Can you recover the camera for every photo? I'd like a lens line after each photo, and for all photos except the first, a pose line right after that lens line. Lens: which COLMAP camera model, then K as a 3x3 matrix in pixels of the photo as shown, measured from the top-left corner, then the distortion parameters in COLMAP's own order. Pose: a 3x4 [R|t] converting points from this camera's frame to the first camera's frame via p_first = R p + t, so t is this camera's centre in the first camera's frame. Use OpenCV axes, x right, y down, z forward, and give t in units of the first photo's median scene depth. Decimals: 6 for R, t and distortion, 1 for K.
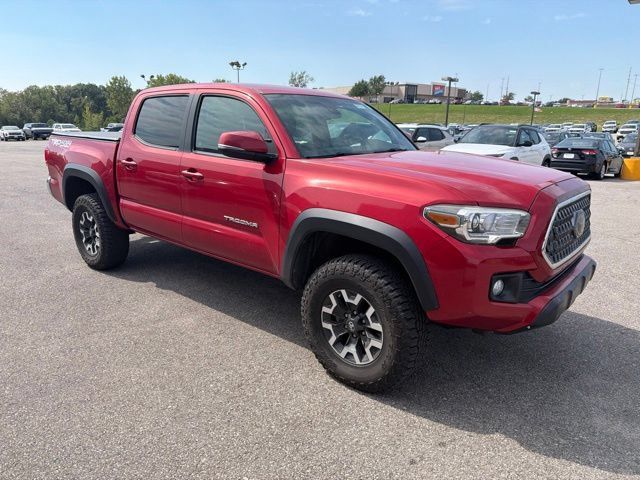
lens RADIAL K [[453.6, 0, 323.6], [0, 453.6, 240.7], [0, 0, 1]] dist [0.025983, -0.033672]
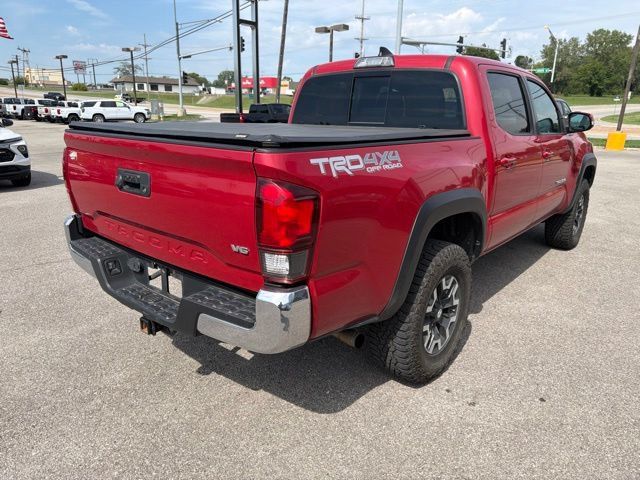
lens RADIAL K [[453.6, 0, 325.4], [0, 453.6, 243.9], [0, 0, 1]] dist [0.025983, -0.033672]
pose [[-0.006870, -0.298961, 0.954241, -1.497665], [0.236204, 0.926775, 0.292056, -0.422573], [-0.971679, 0.227401, 0.064249, 1.614806]]
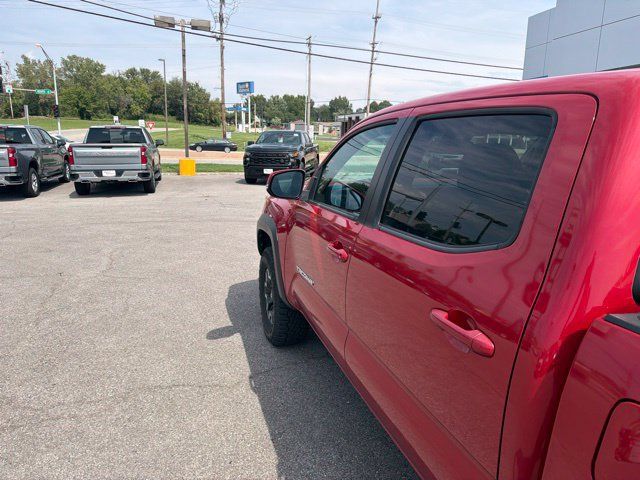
lens RADIAL K [[453.6, 0, 323.5], [0, 453.6, 237.4], [0, 0, 1]] dist [0.025983, -0.033672]
pose [[-0.844006, -0.140799, 0.517523, -0.259774], [0.107399, 0.901014, 0.420285, -0.563094], [-0.525471, 0.410304, -0.745339, 2.012523]]
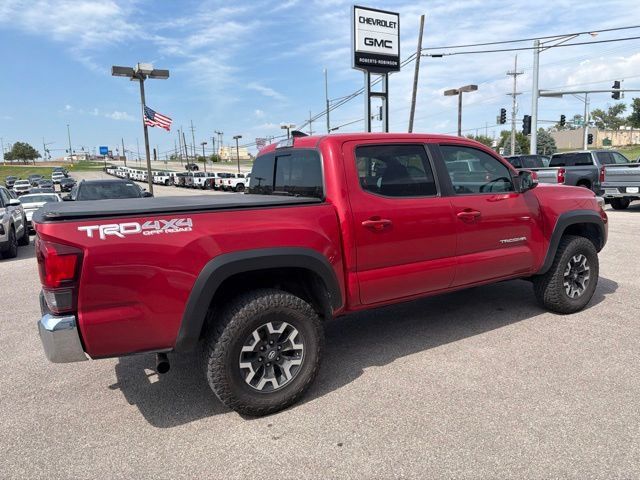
lens RADIAL K [[453.6, 0, 324.2], [0, 453.6, 241.9], [0, 0, 1]] dist [0.025983, -0.033672]
pose [[0.325520, -0.172355, 0.929694, -1.552525], [0.280378, 0.956619, 0.079176, -0.288798], [-0.903009, 0.234892, 0.359723, 1.014565]]
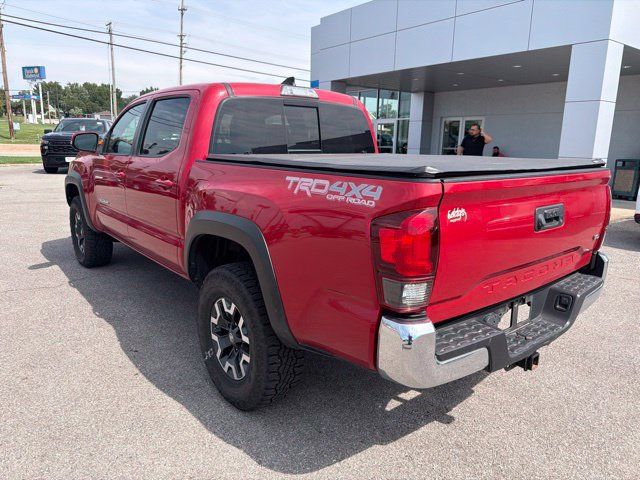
lens RADIAL K [[453.6, 0, 323.8], [0, 453.6, 236.4], [0, 0, 1]] dist [0.025983, -0.033672]
pose [[-0.982667, -0.073745, 0.170080, -0.668898], [0.011063, 0.892505, 0.450901, -0.647298], [-0.185049, 0.444967, -0.876220, 2.522502]]
